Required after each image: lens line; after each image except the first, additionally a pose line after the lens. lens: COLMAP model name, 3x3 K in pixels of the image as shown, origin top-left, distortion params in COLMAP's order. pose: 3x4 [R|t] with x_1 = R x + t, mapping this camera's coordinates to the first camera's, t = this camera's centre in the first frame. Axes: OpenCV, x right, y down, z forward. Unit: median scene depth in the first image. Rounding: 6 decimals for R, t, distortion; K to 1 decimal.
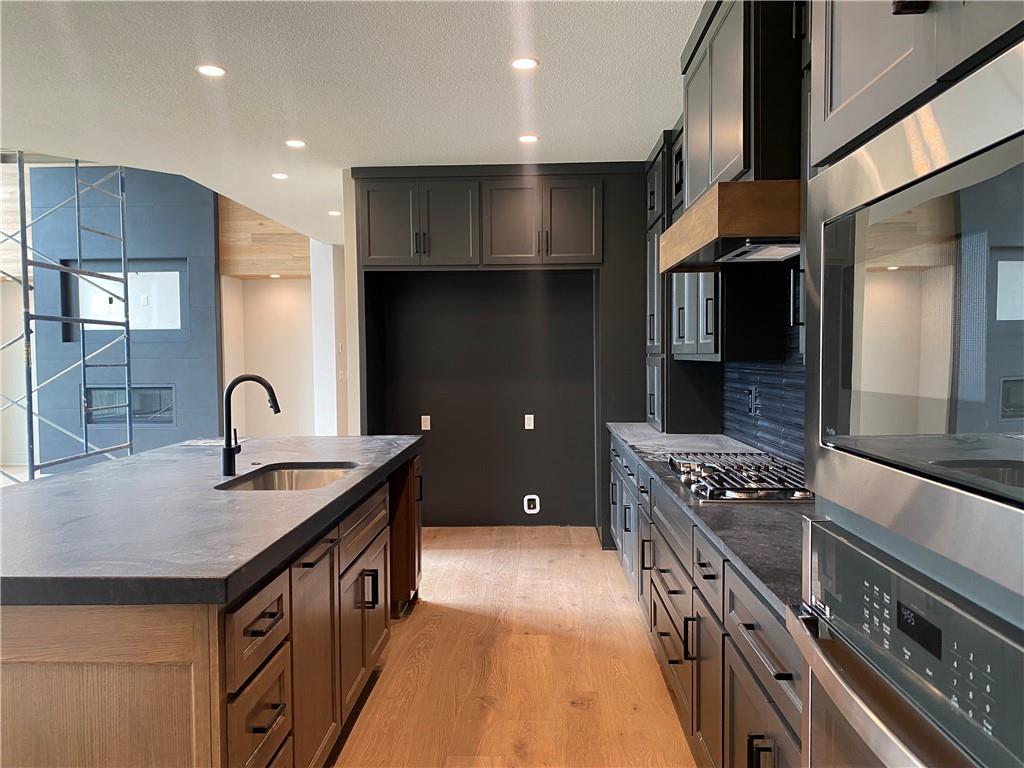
lens RADIAL K [[777.3, 0, 509.0], [0, 777.3, 386.4], [0, 0, 1]] dist [0.033964, -0.034040]
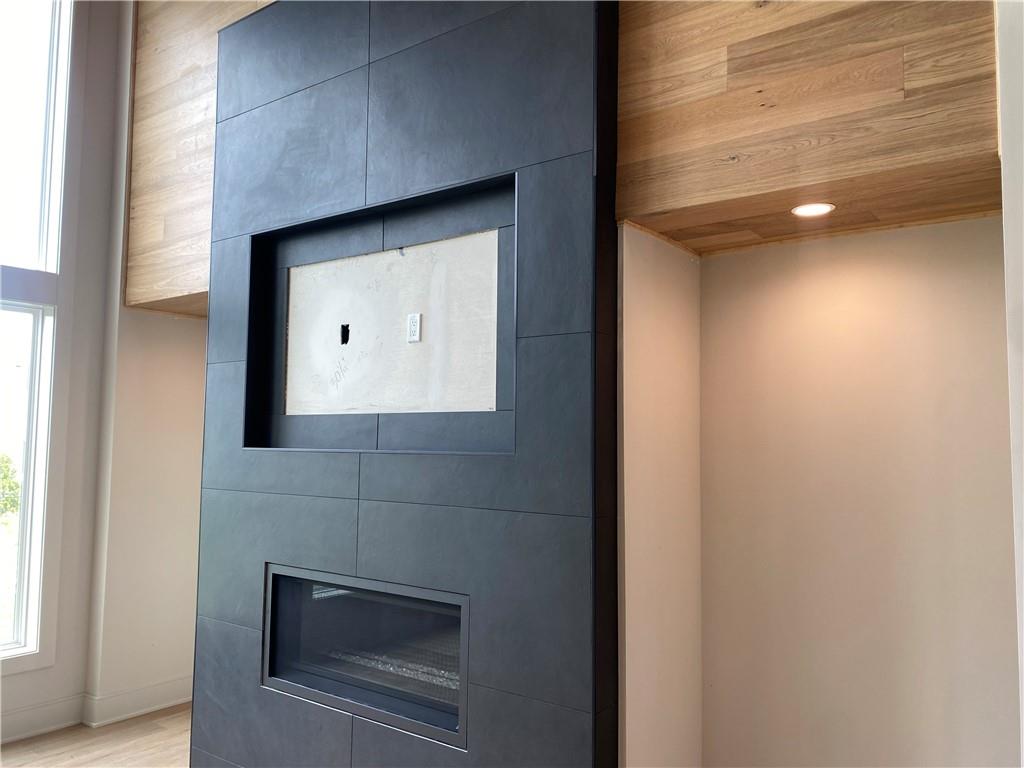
lens RADIAL K [[777.3, 0, 522.0], [0, 777.3, 387.6], [0, 0, 1]] dist [0.033964, -0.034040]
pose [[0.828163, -0.018286, -0.560189, -0.242734], [-0.043405, 0.994374, -0.096627, -0.054162], [0.558804, 0.104338, 0.822710, 0.759376]]
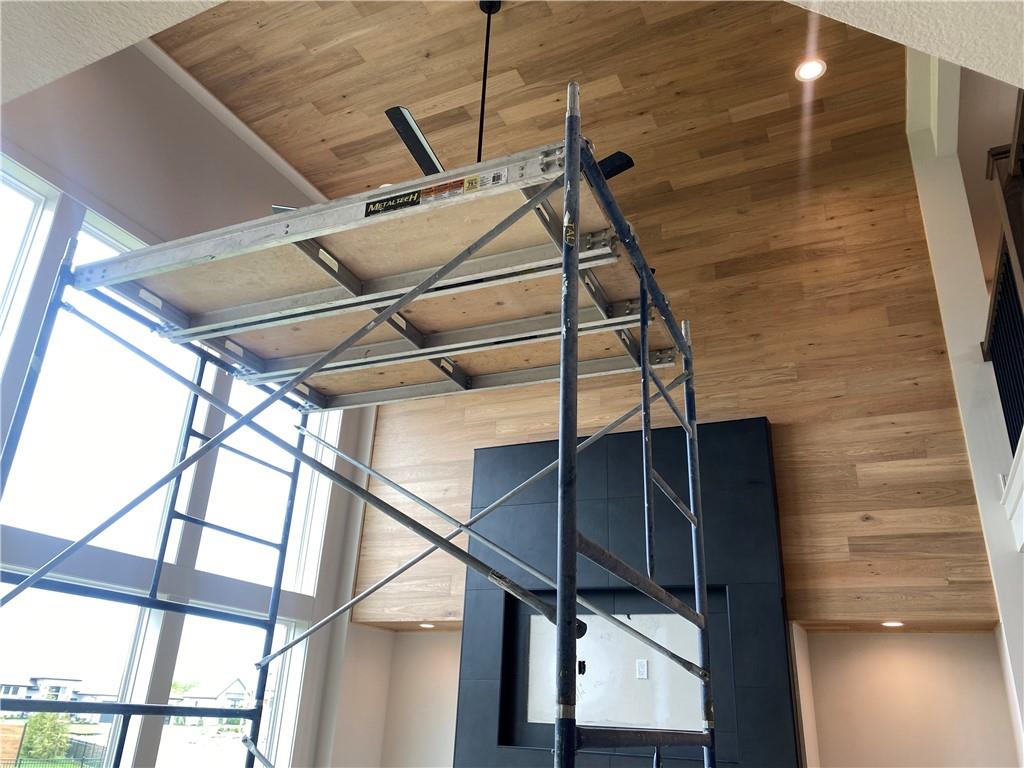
lens RADIAL K [[777.3, 0, 507.2], [0, 777.3, 384.0], [0, 0, 1]] dist [0.033964, -0.034040]
pose [[0.911871, -0.112075, -0.394880, -0.320165], [-0.073074, 0.902314, -0.424840, -0.052391], [0.403920, 0.416255, 0.814605, 0.451071]]
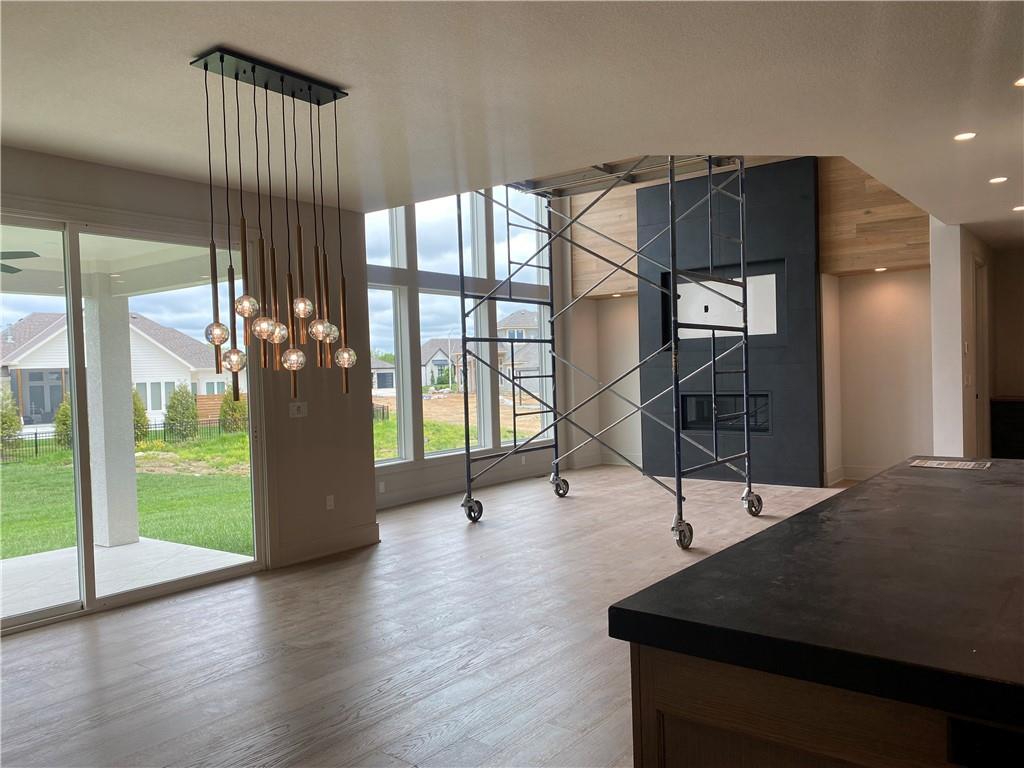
lens RADIAL K [[777.3, 0, 511.3], [0, 777.3, 390.8], [0, 0, 1]] dist [0.033964, -0.034040]
pose [[0.807340, 0.000897, -0.590086, -0.118655], [-0.002603, 0.999995, -0.002041, -0.000689], [0.590081, 0.003184, 0.807338, 0.037254]]
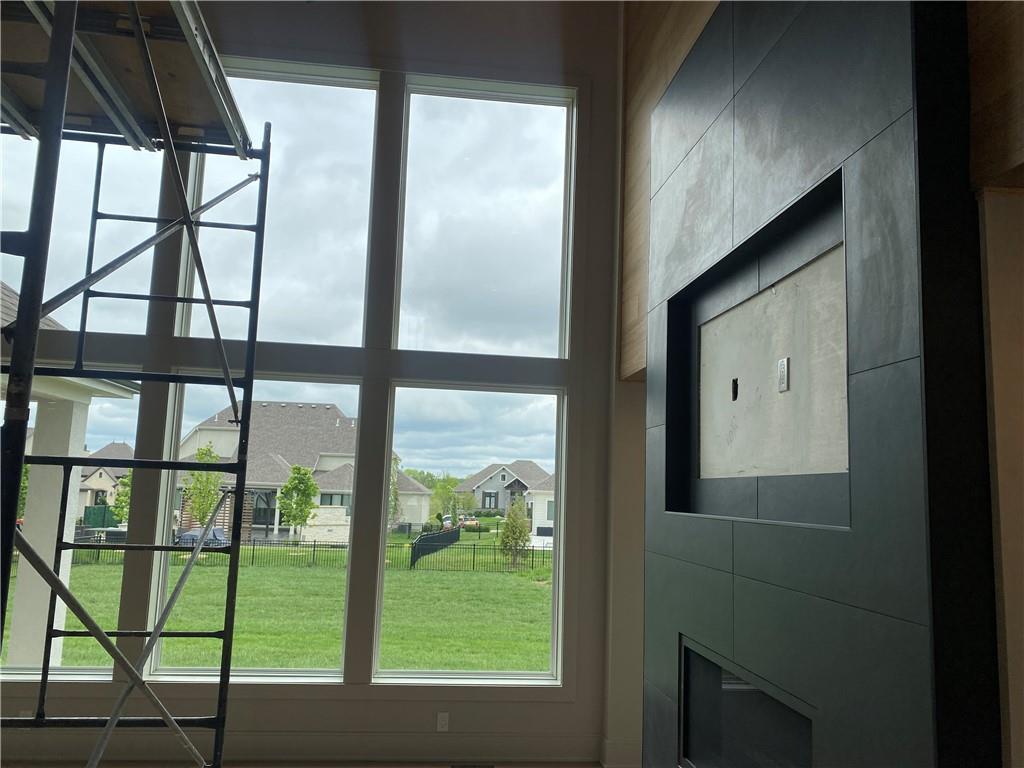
lens RADIAL K [[777.3, 0, 506.7], [0, 777.3, 389.1], [0, 0, 1]] dist [0.033964, -0.034040]
pose [[0.148196, -0.116353, -0.982089, -0.202148], [-0.081461, 0.988244, -0.129375, -0.059591], [0.985597, 0.099175, 0.136976, 0.867629]]
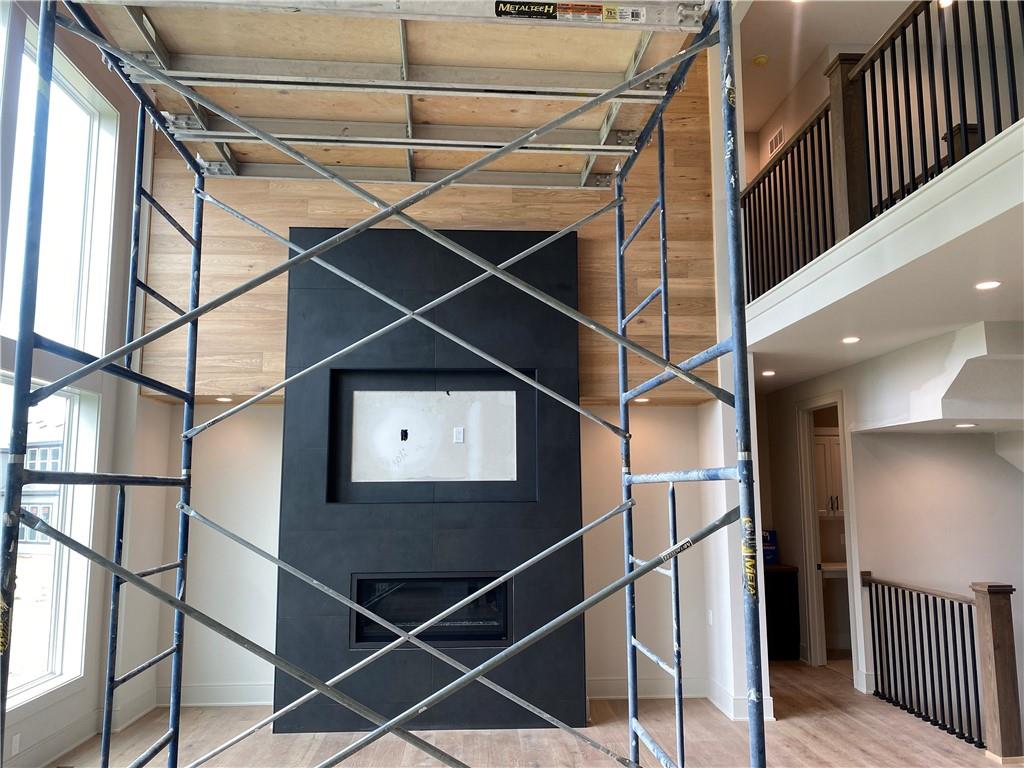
lens RADIAL K [[777.3, 0, 509.4], [0, 777.3, 393.5], [0, 0, 1]] dist [0.033964, -0.034040]
pose [[0.996534, 0.015926, 0.081653, -0.480029], [-0.001896, 0.985598, -0.169093, -0.037562], [-0.083170, 0.168352, 0.982212, 0.378158]]
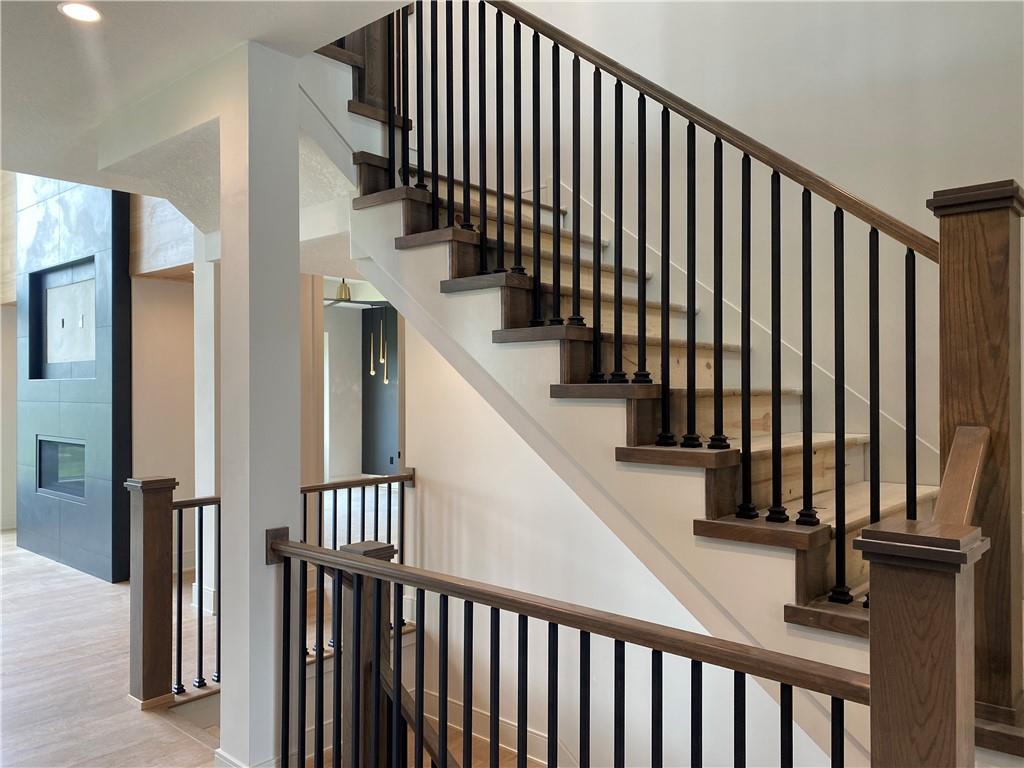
lens RADIAL K [[777.3, 0, 508.9], [0, 777.3, 381.5], [0, 0, 1]] dist [0.033964, -0.034040]
pose [[0.771936, 0.004199, -0.635687, 0.293836], [-0.031646, 0.998992, -0.031829, -0.044388], [0.634912, 0.044687, 0.771291, 0.704081]]
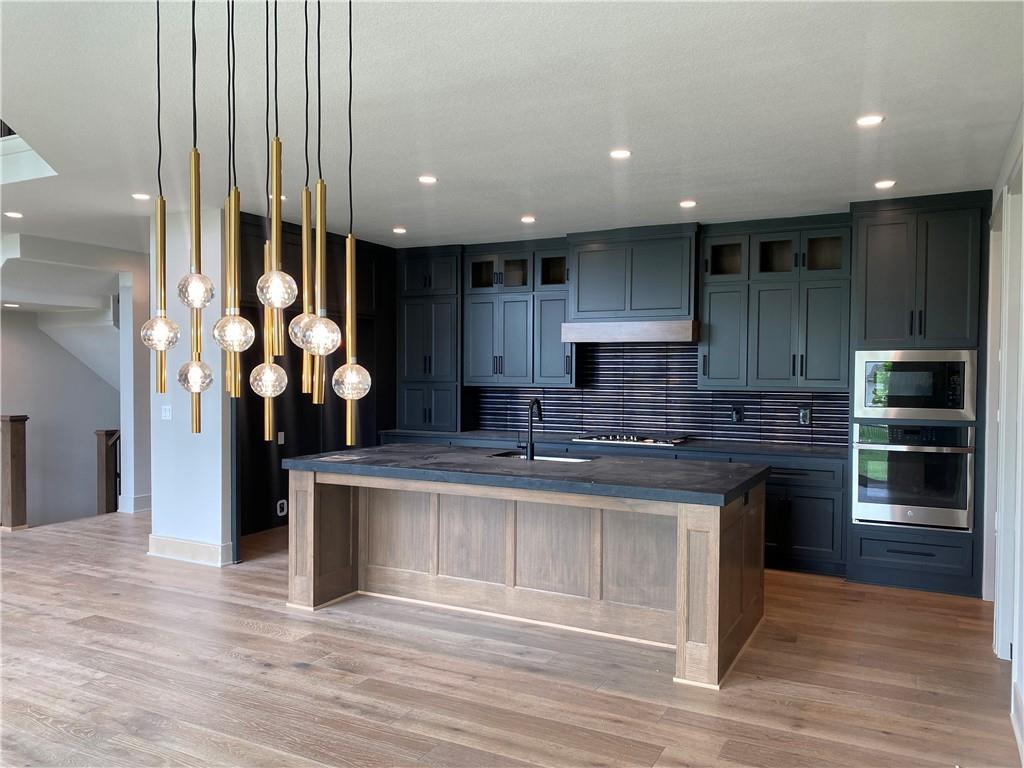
lens RADIAL K [[777.3, 0, 521.6], [0, 777.3, 387.4], [0, 0, 1]] dist [0.033964, -0.034040]
pose [[0.424259, -0.006408, 0.905518, -0.599405], [0.027299, 0.999611, -0.005717, -0.010374], [-0.905129, 0.027145, 0.424269, 0.106752]]
